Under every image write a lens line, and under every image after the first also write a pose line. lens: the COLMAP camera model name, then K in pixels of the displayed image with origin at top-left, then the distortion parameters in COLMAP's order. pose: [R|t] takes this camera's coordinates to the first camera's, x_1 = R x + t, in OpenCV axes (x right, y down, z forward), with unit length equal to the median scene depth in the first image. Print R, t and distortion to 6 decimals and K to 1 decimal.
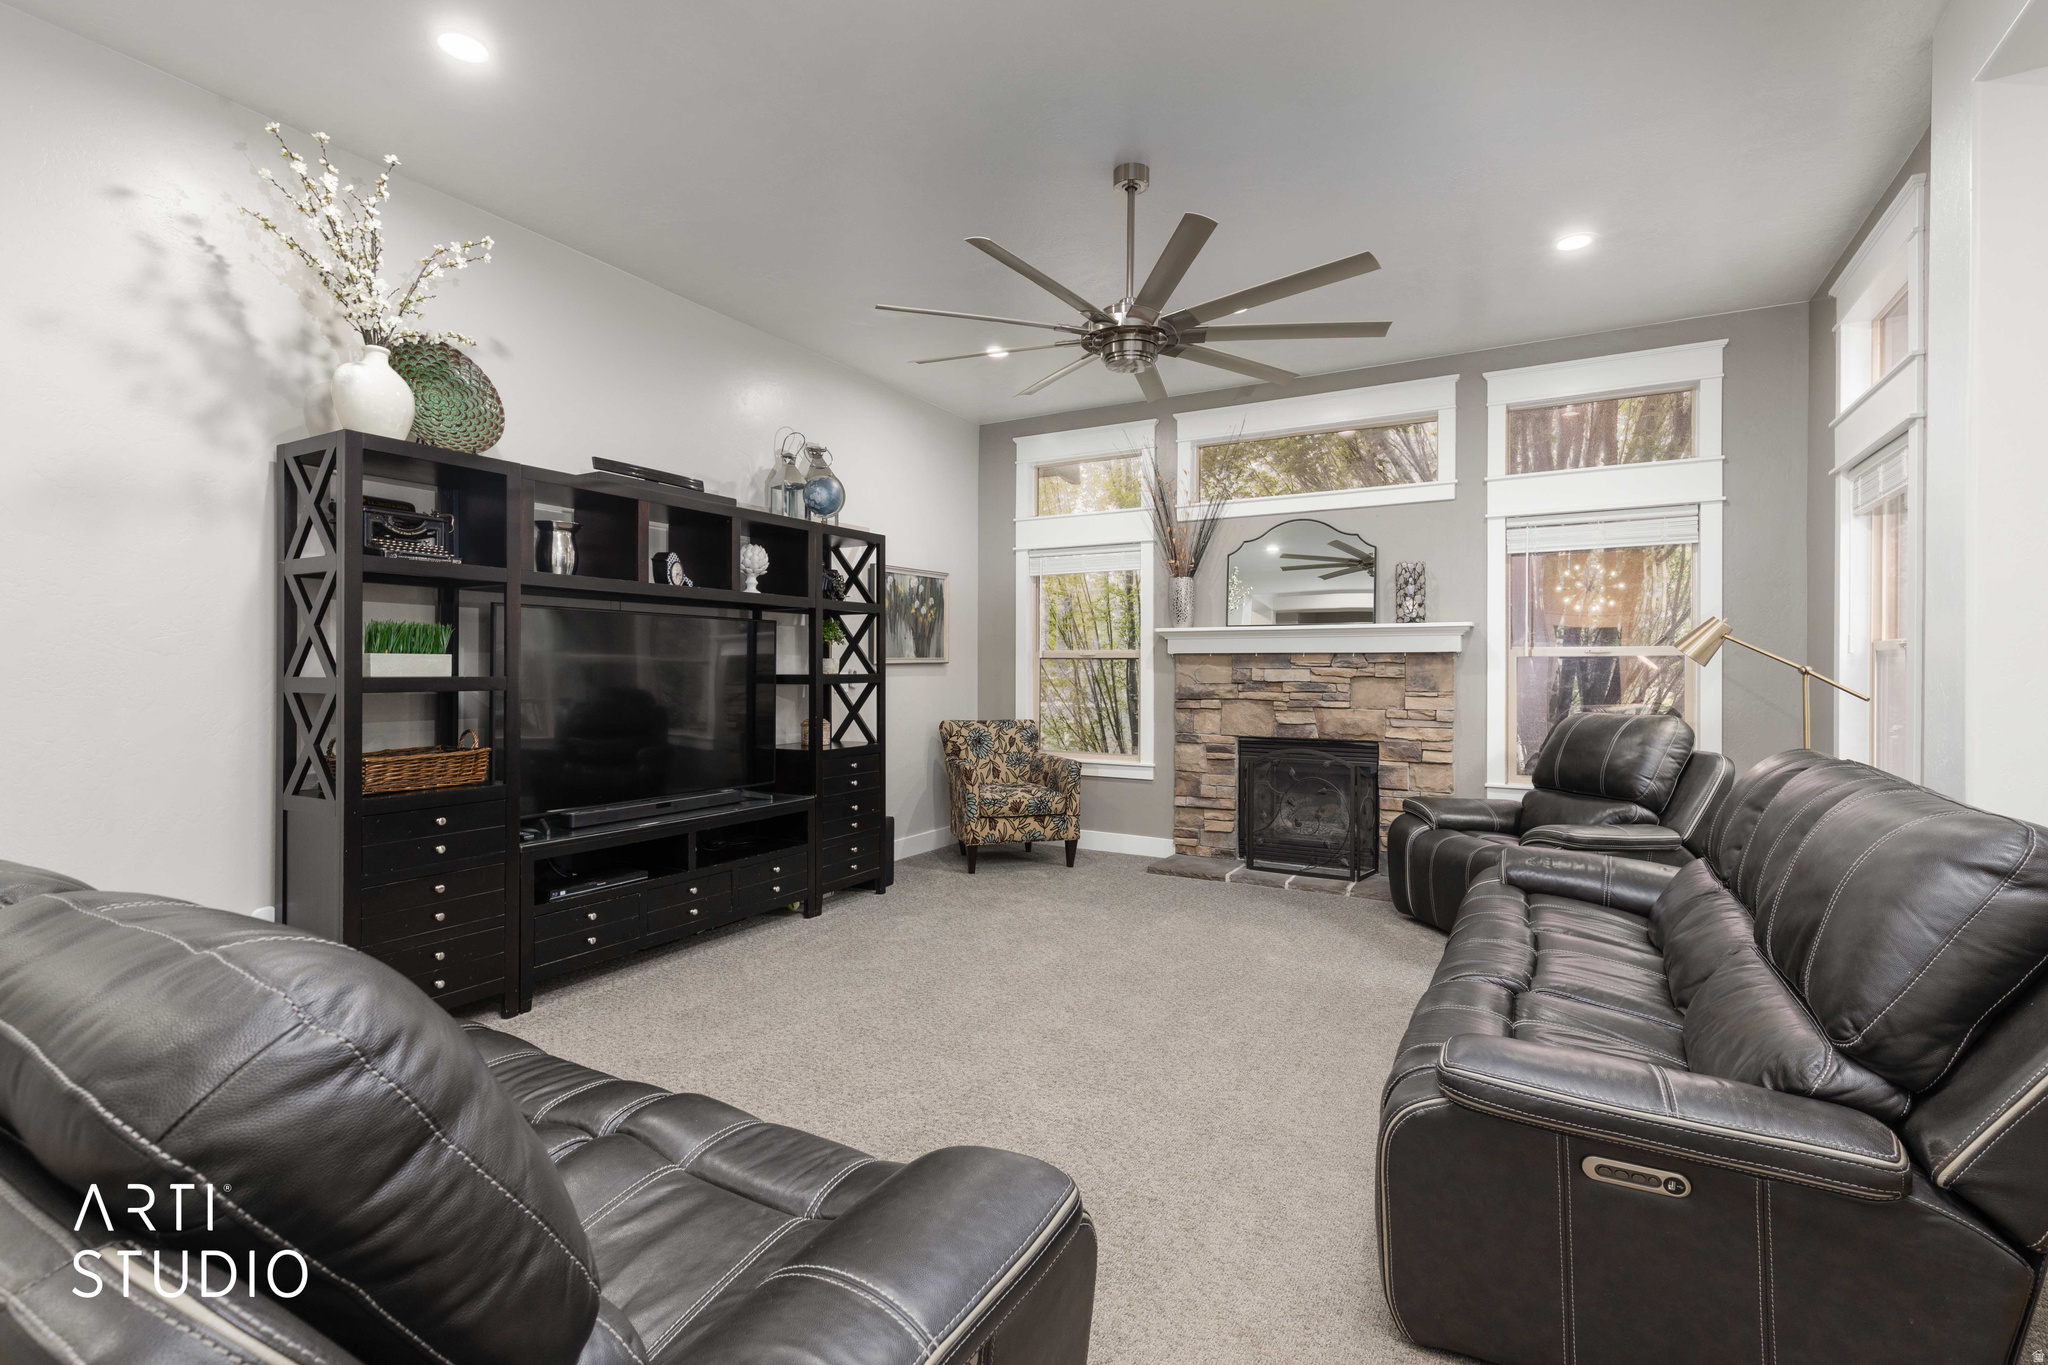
lens RADIAL K [[941.5, 0, 1033.3], [0, 941.5, 669.7], [0, 0, 1]] dist [0.010990, 0.000053]
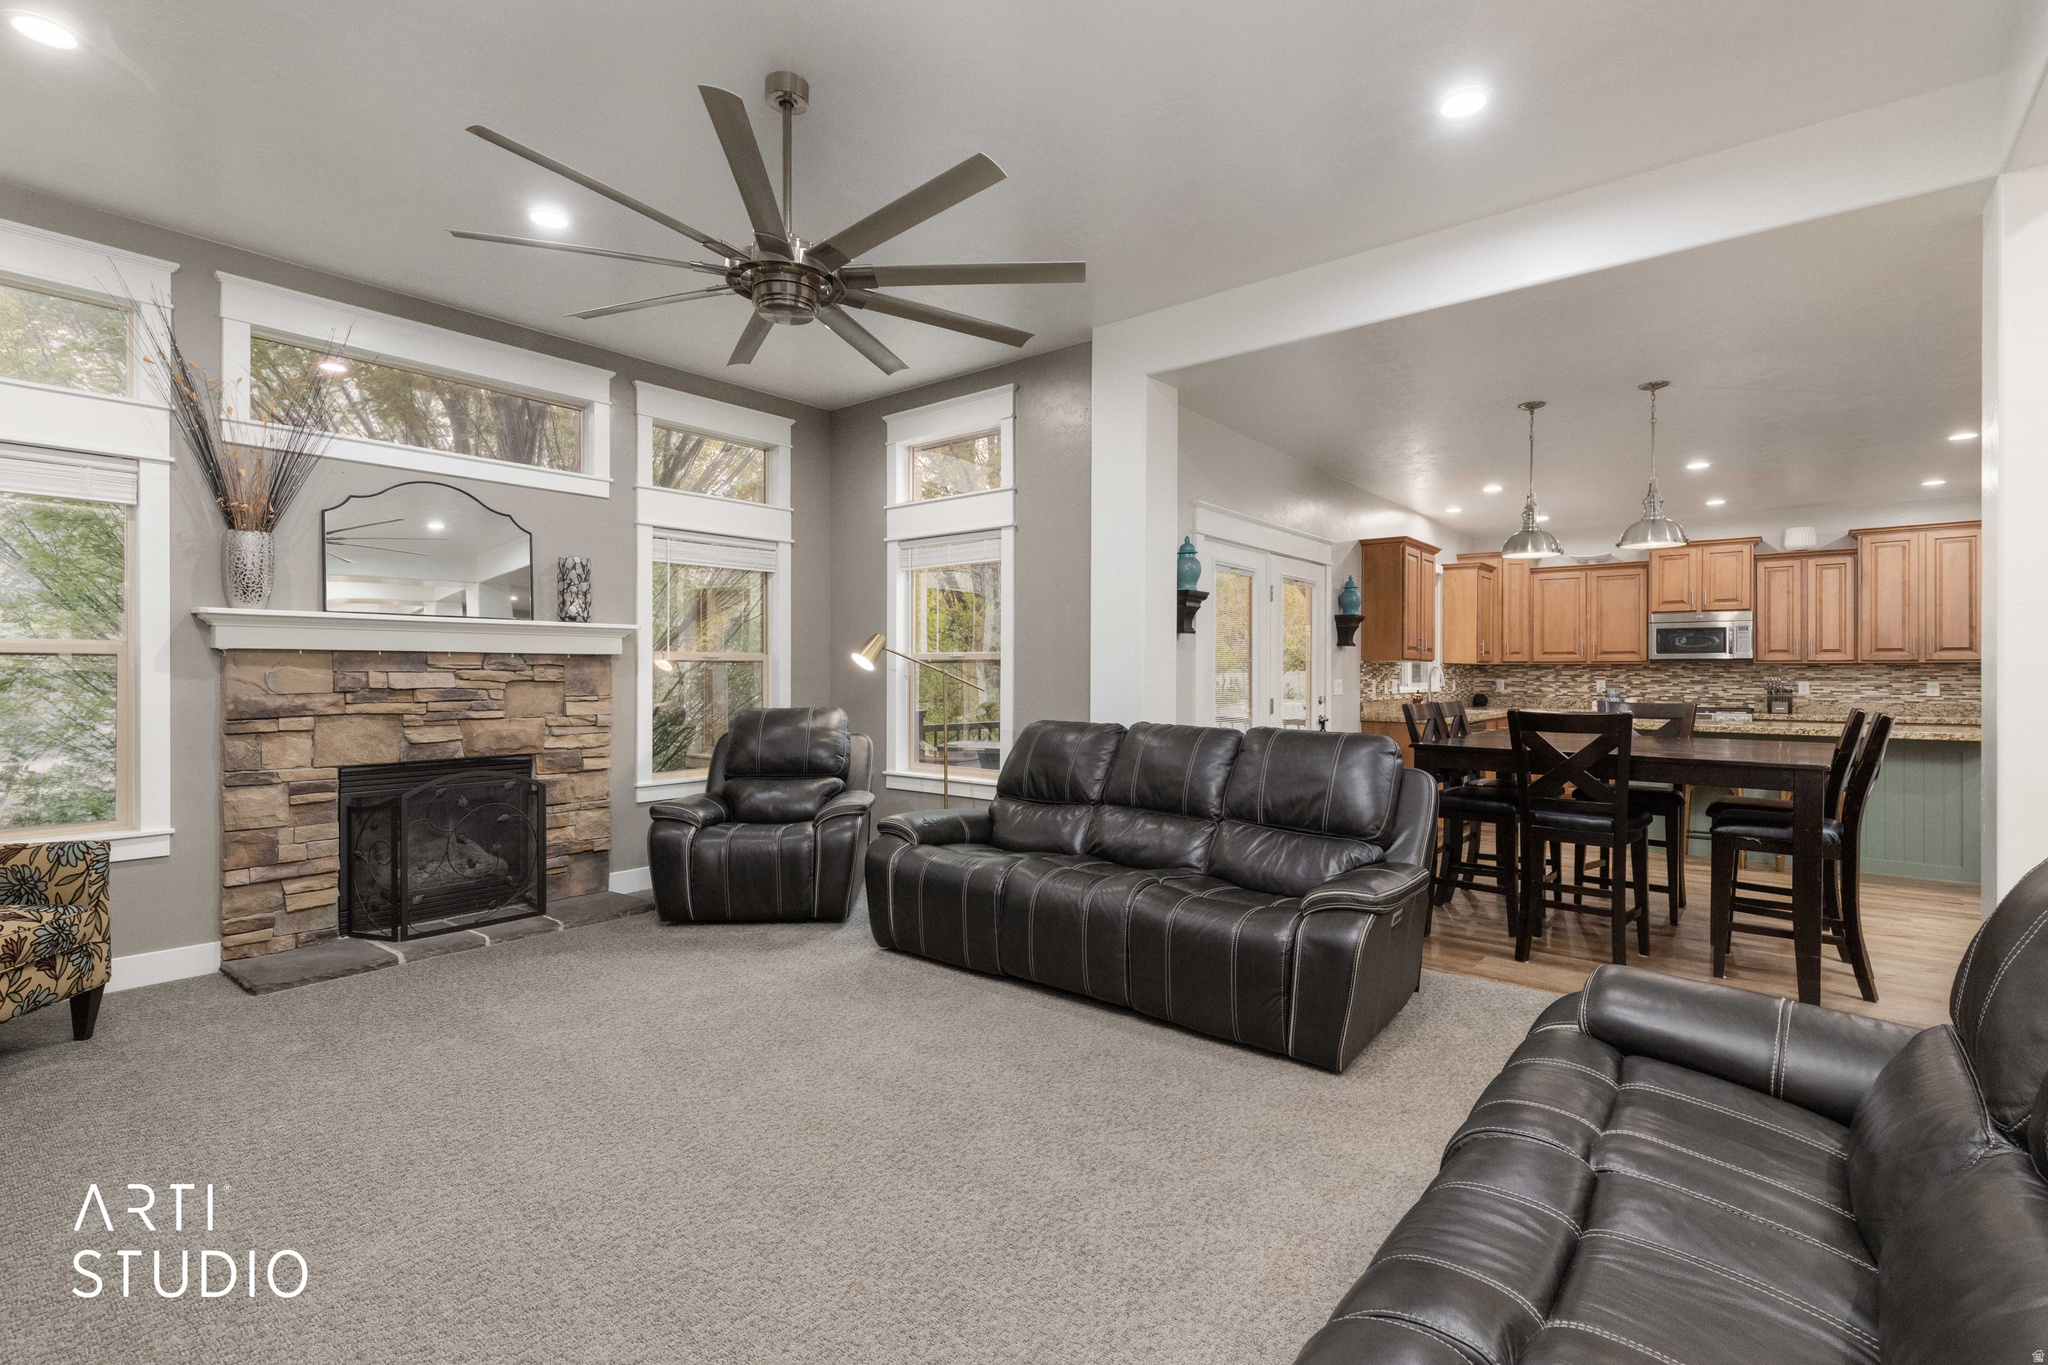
lens RADIAL K [[941.5, 0, 1036.8], [0, 941.5, 674.6], [0, 0, 1]] dist [0.010990, 0.000053]
pose [[0.164044, -0.007578, 0.986424, -0.410457], [-0.003881, 0.999958, 0.008327, -0.007074], [-0.986445, -0.005194, 0.164008, 0.369837]]
